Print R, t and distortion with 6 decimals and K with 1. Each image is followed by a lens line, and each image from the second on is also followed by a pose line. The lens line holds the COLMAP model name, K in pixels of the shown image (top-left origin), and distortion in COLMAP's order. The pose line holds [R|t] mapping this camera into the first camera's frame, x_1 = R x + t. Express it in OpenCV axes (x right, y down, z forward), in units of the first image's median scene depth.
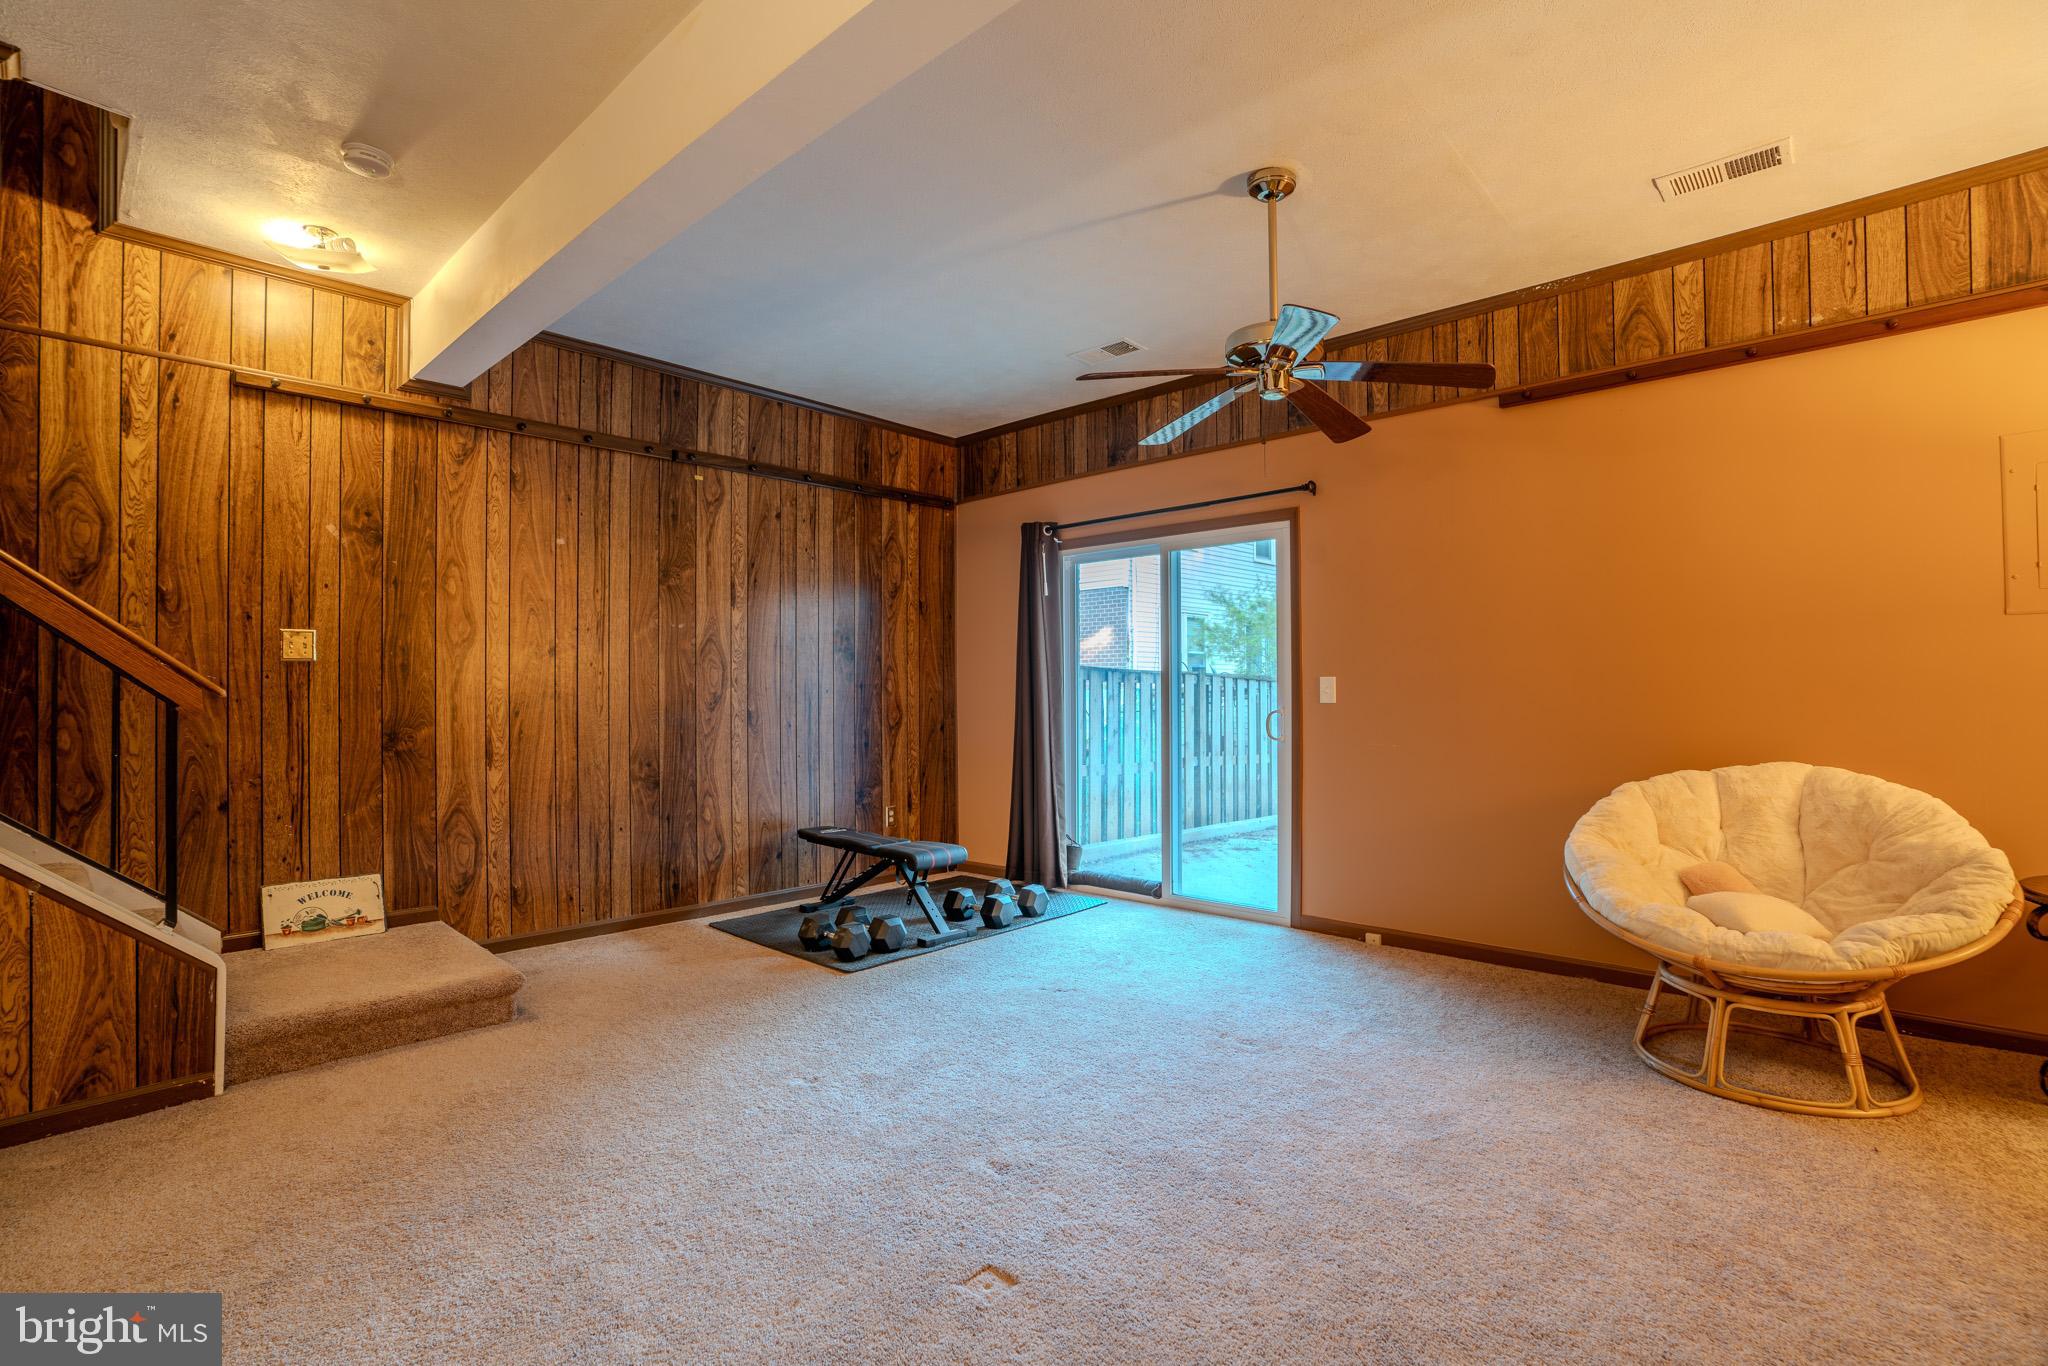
lens RADIAL K [[953.8, 0, 1024.0], [0, 953.8, 683.0], [0, 0, 1]] dist [-0.066378, 0.029792]
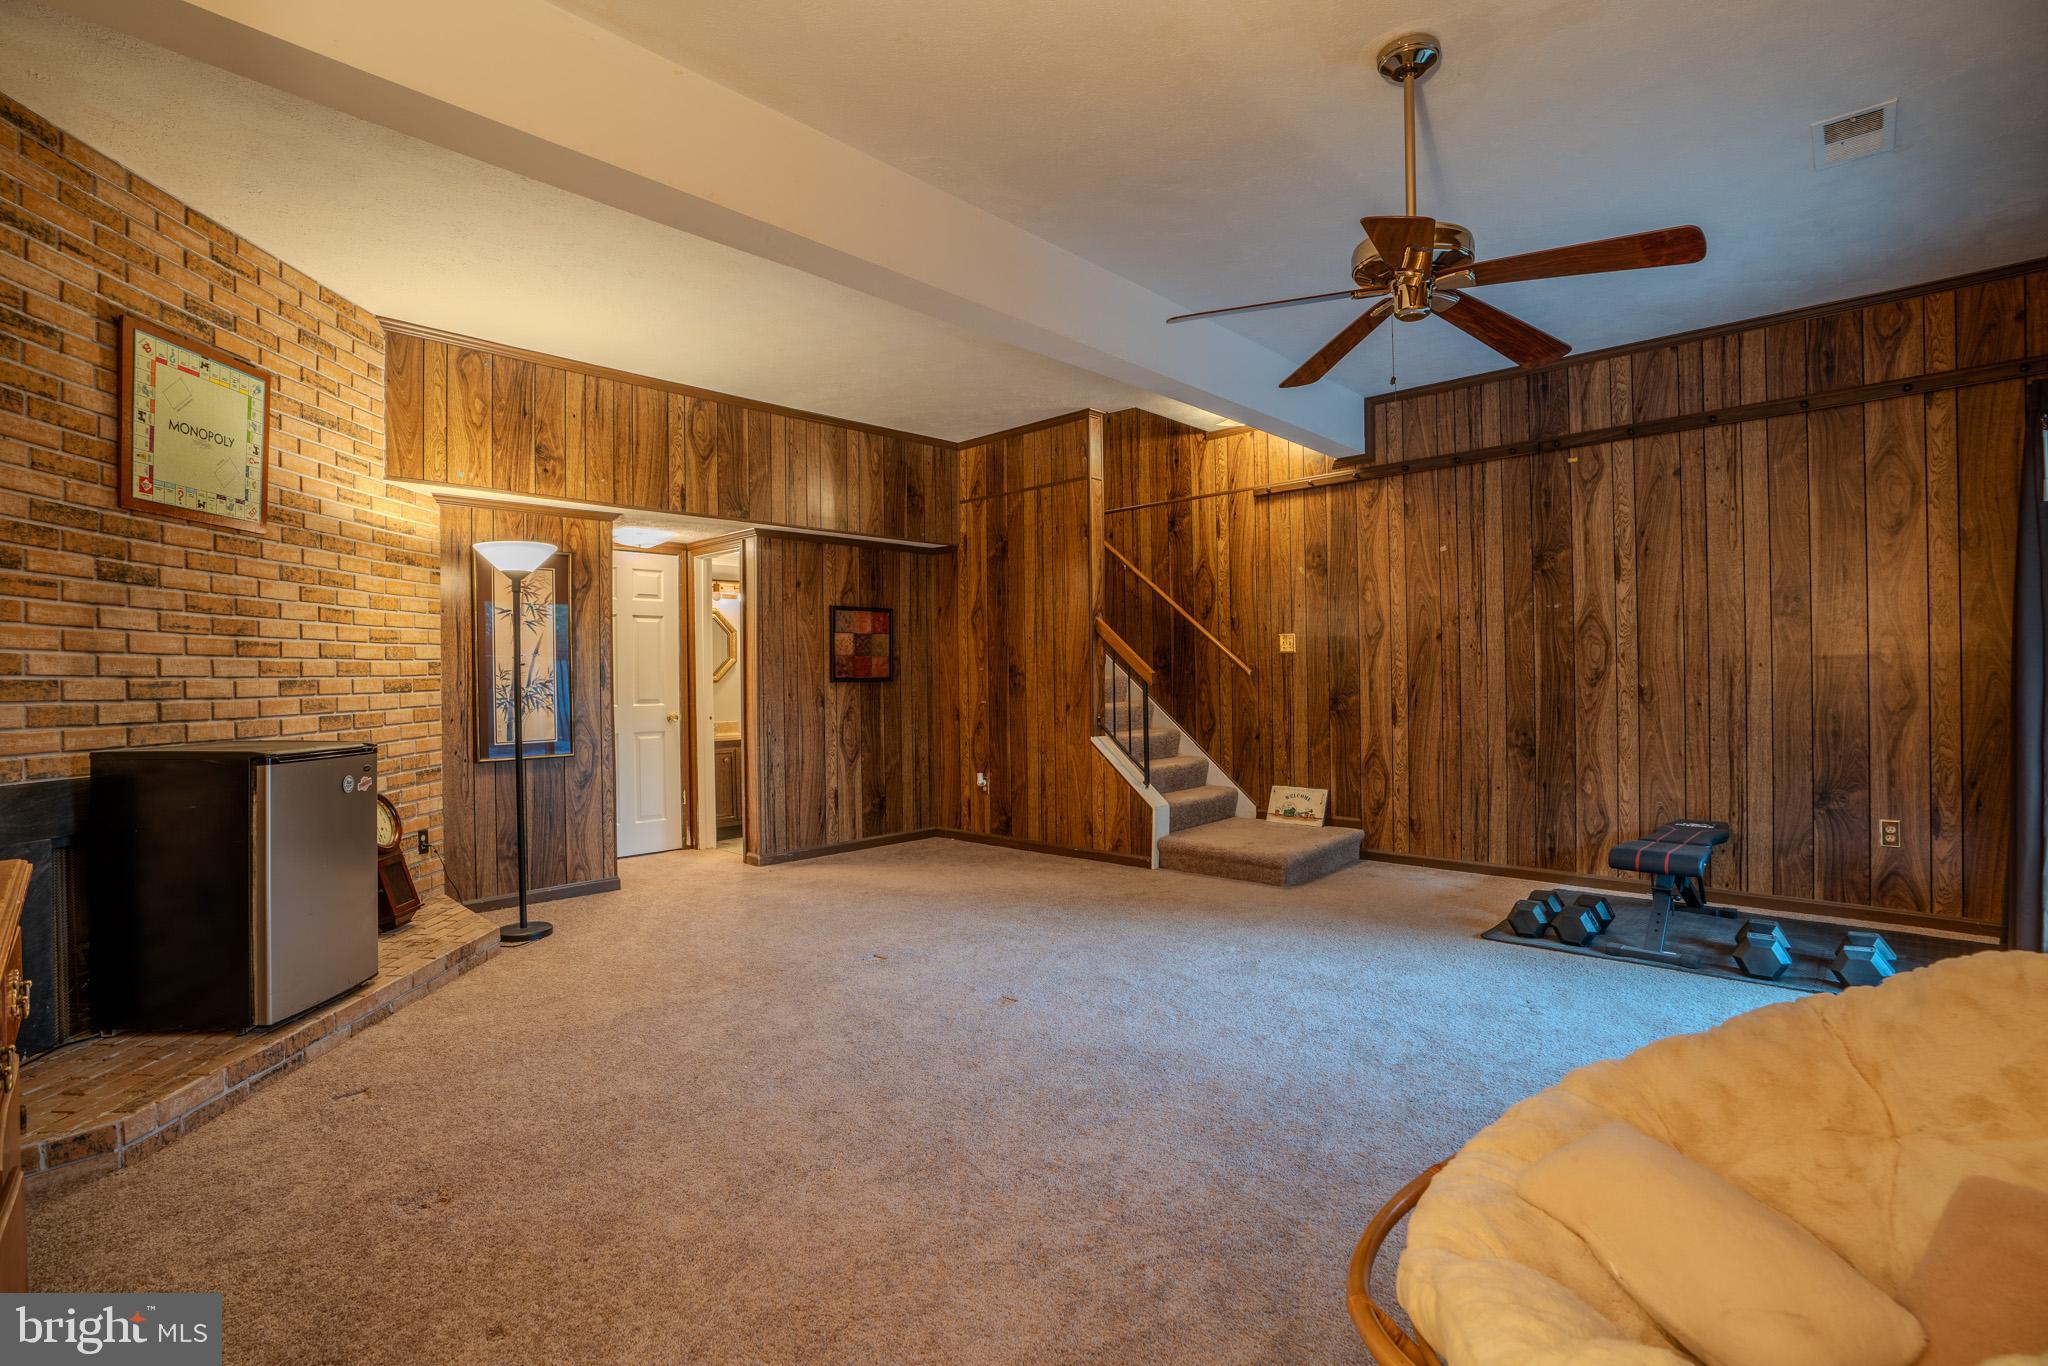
lens RADIAL K [[953.8, 0, 1024.0], [0, 953.8, 683.0], [0, 0, 1]] dist [-0.066378, 0.029792]
pose [[-0.012918, 0.011306, -0.999853, 0.723842], [0.024629, 0.999636, 0.010985, -0.000220], [0.999613, -0.024484, -0.013192, 0.434108]]
